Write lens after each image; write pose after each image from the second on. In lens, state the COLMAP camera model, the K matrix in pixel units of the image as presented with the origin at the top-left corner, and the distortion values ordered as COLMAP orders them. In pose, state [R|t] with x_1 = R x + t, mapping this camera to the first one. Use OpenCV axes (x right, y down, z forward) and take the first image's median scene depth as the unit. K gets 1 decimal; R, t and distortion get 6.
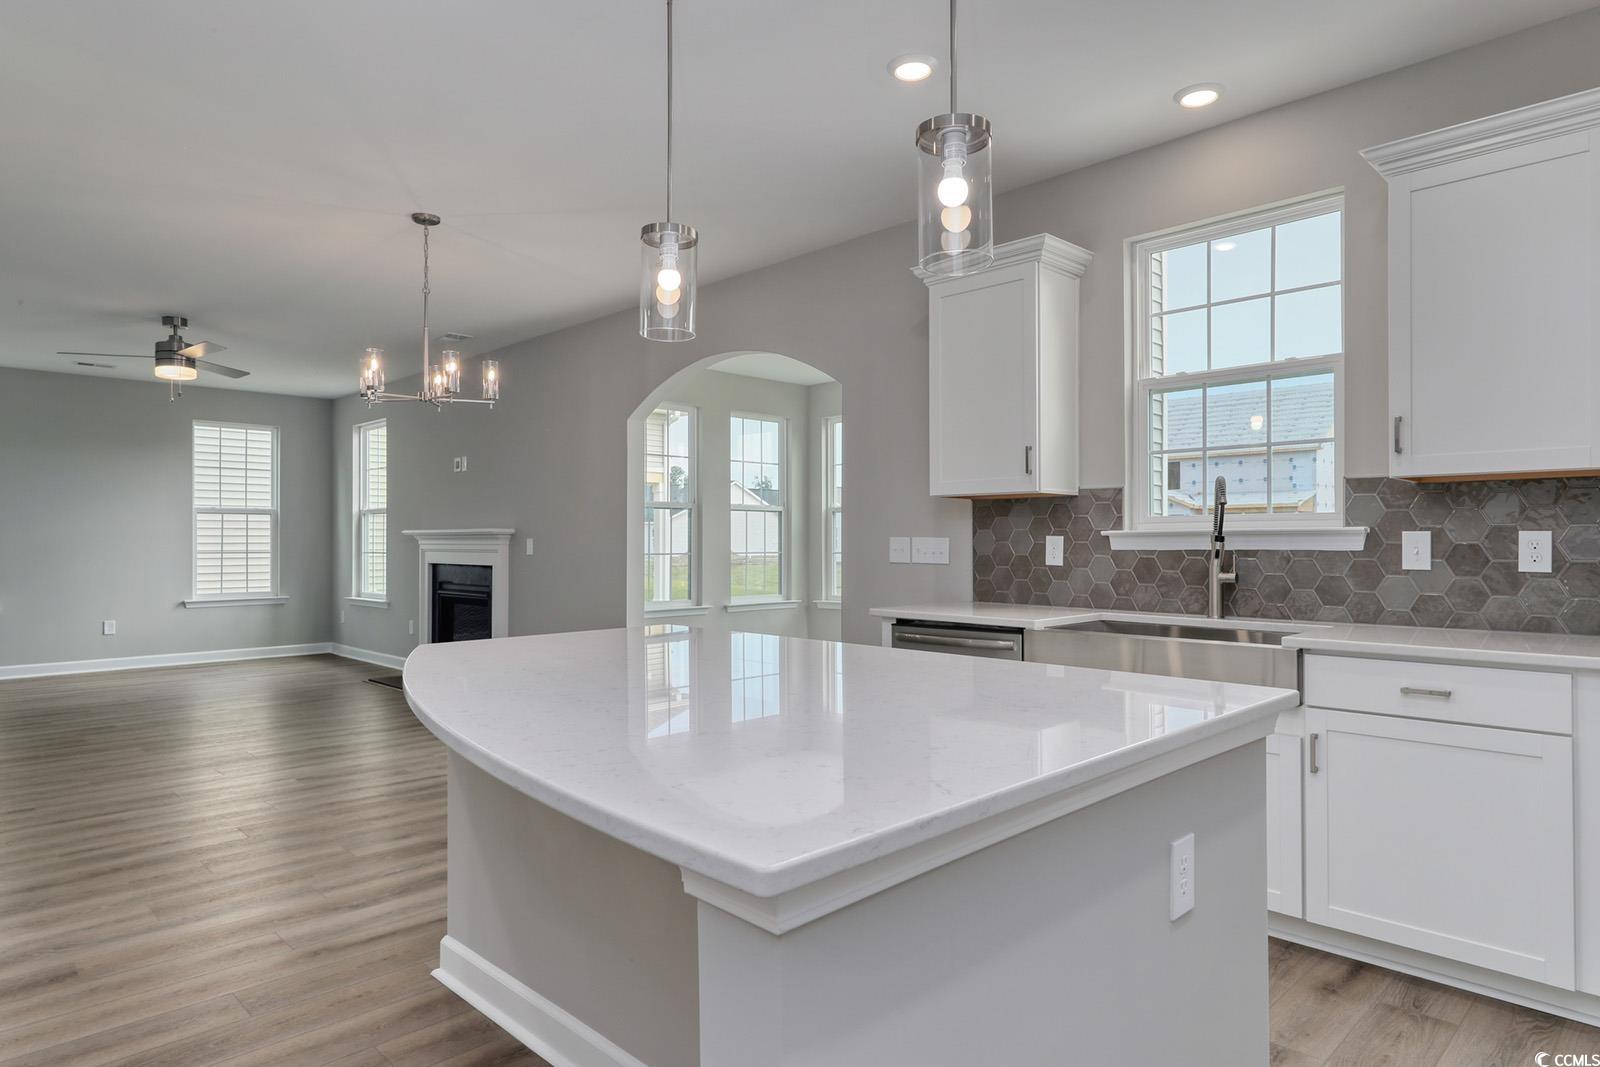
lens RADIAL K [[943.3, 0, 796.4], [0, 943.3, 535.2], [0, 0, 1]] dist [0.004370, -0.000259]
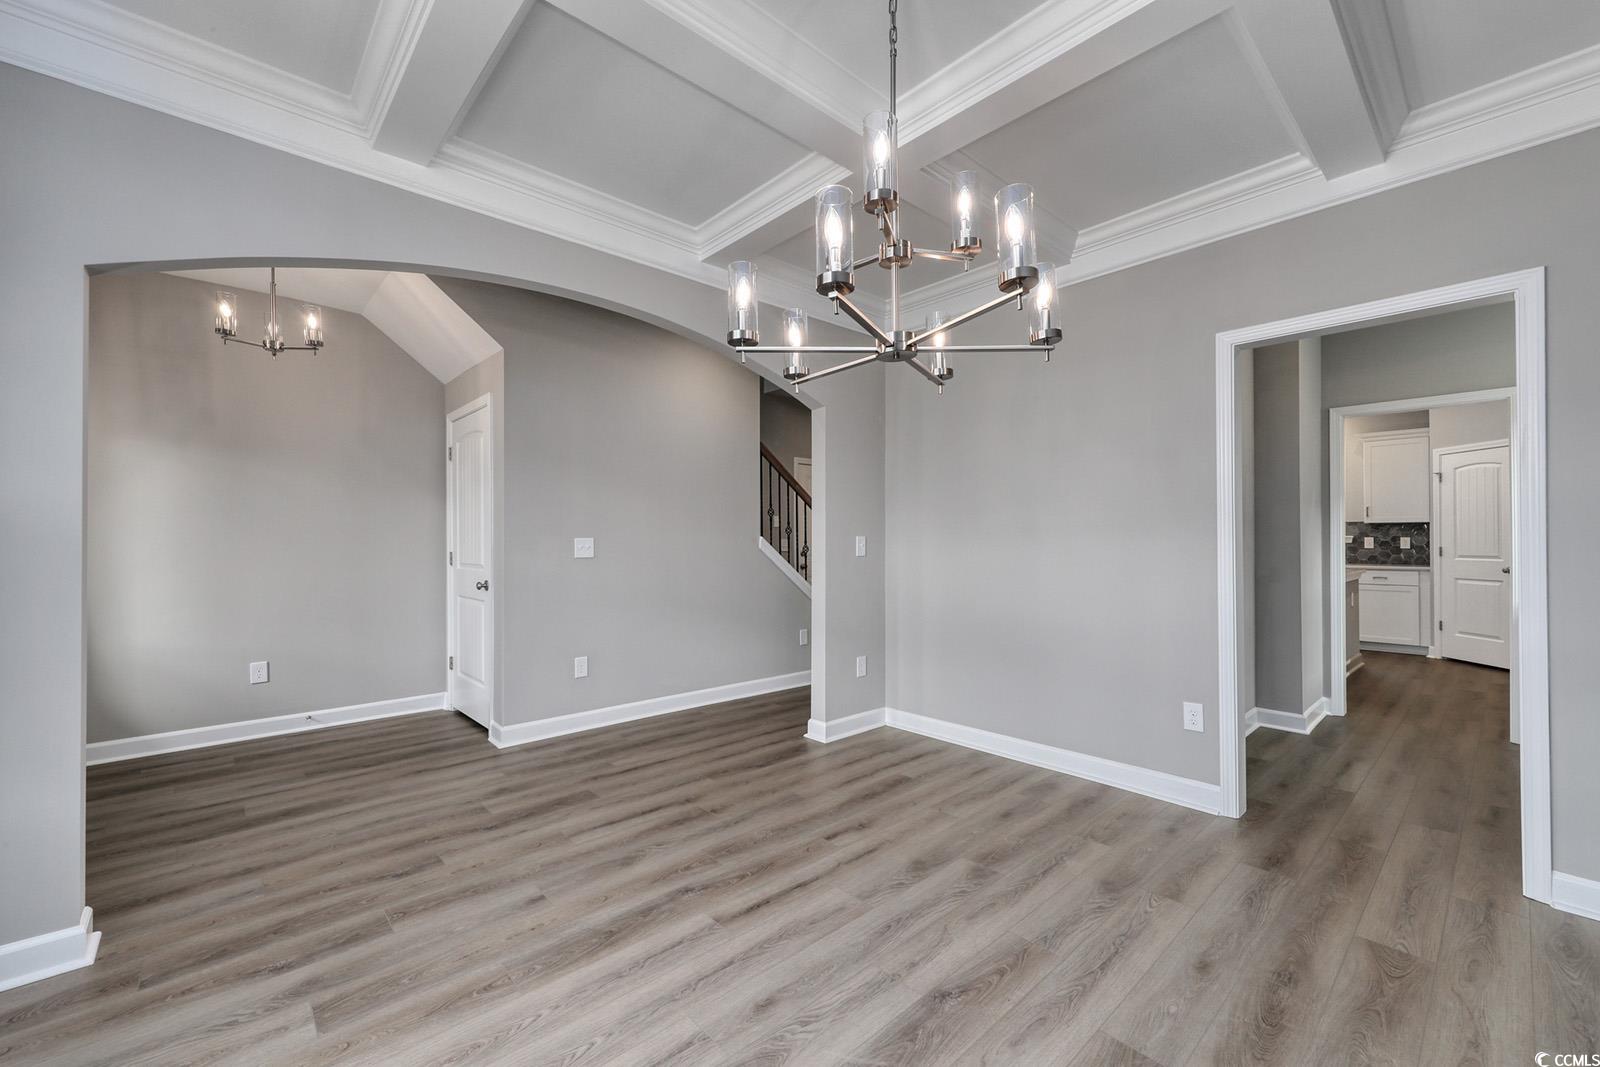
lens RADIAL K [[646.9, 0, 794.7], [0, 646.9, 532.0], [0, 0, 1]] dist [0.008883, -0.000120]
pose [[0.998769, 0.003275, -0.049493, -1.106653], [-0.003512, 0.999983, -0.004695, -0.003632], [0.049477, 0.004863, 0.998763, -1.246482]]
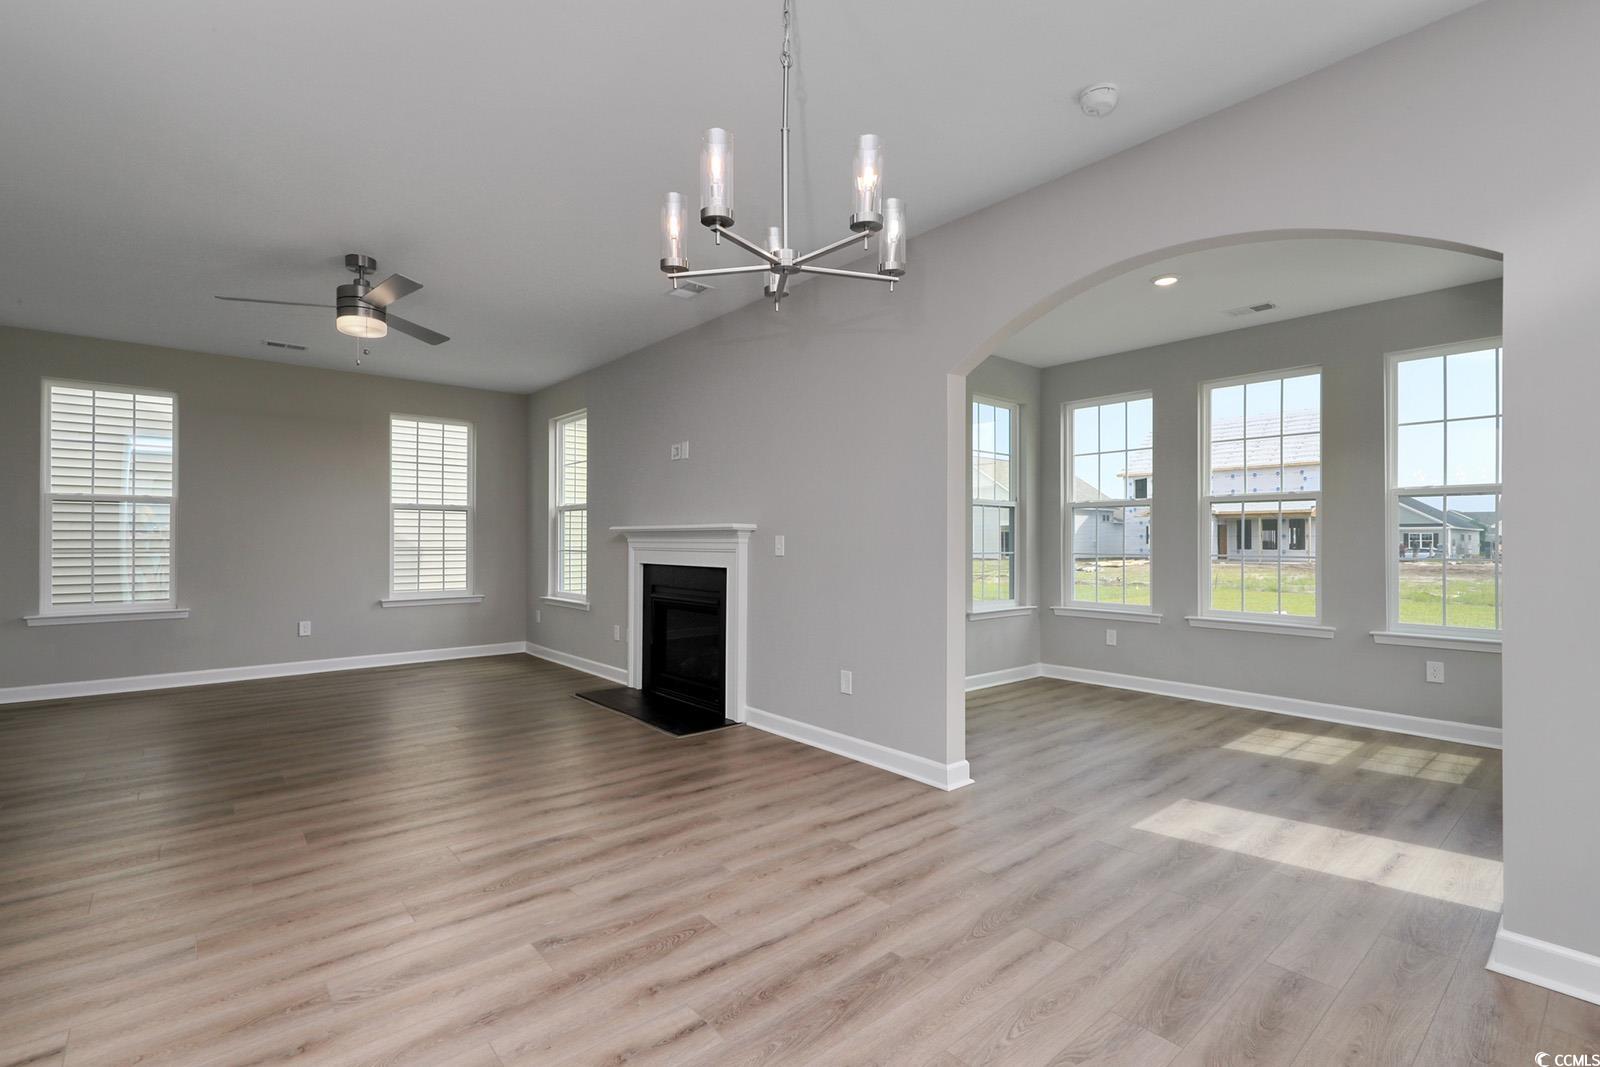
lens RADIAL K [[735.3, 0, 805.4], [0, 735.3, 536.3], [0, 0, 1]] dist [-0.004122, 0.000736]
pose [[0.997890, 0.003313, -0.064842, -0.415495], [-0.003240, 0.999994, 0.001229, 0.005608], [0.064846, -0.001016, 0.997895, 0.696565]]
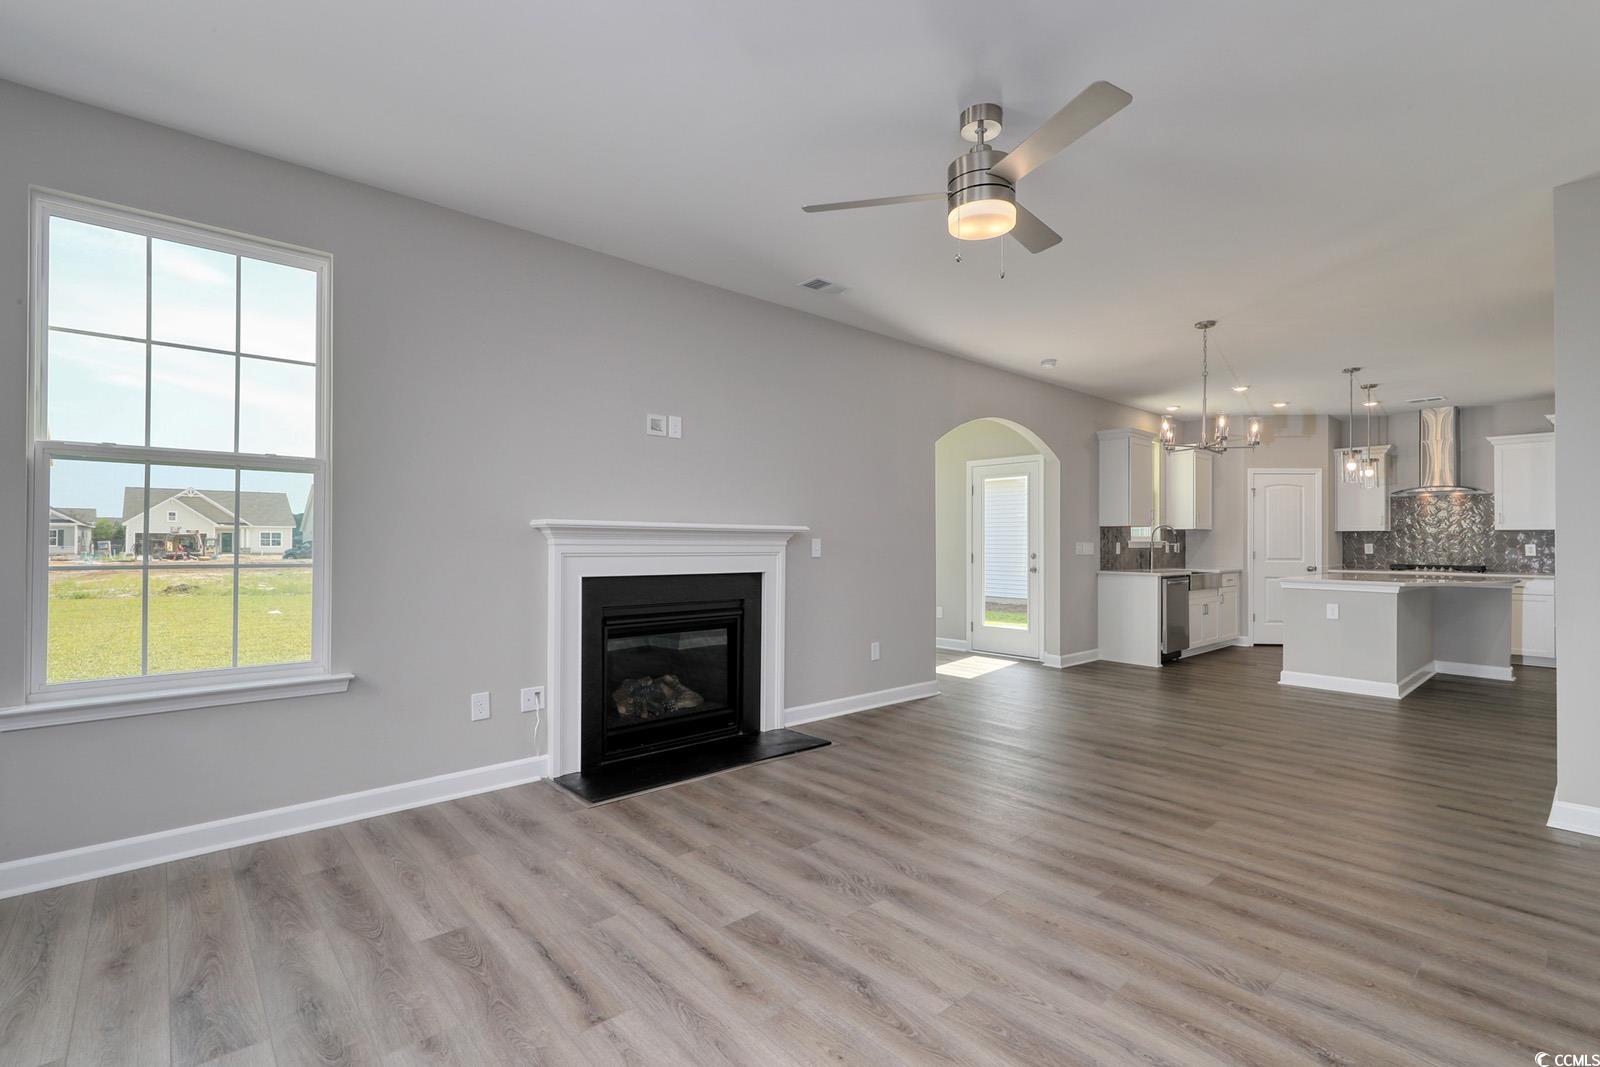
lens RADIAL K [[735.3, 0, 786.6], [0, 735.3, 543.4], [0, 0, 1]] dist [-0.004122, 0.000736]
pose [[0.048444, 0.001446, 0.998825, -1.846964], [-0.012522, 0.999921, -0.000840, 0.016136], [-0.998747, -0.012467, 0.048458, 1.882374]]
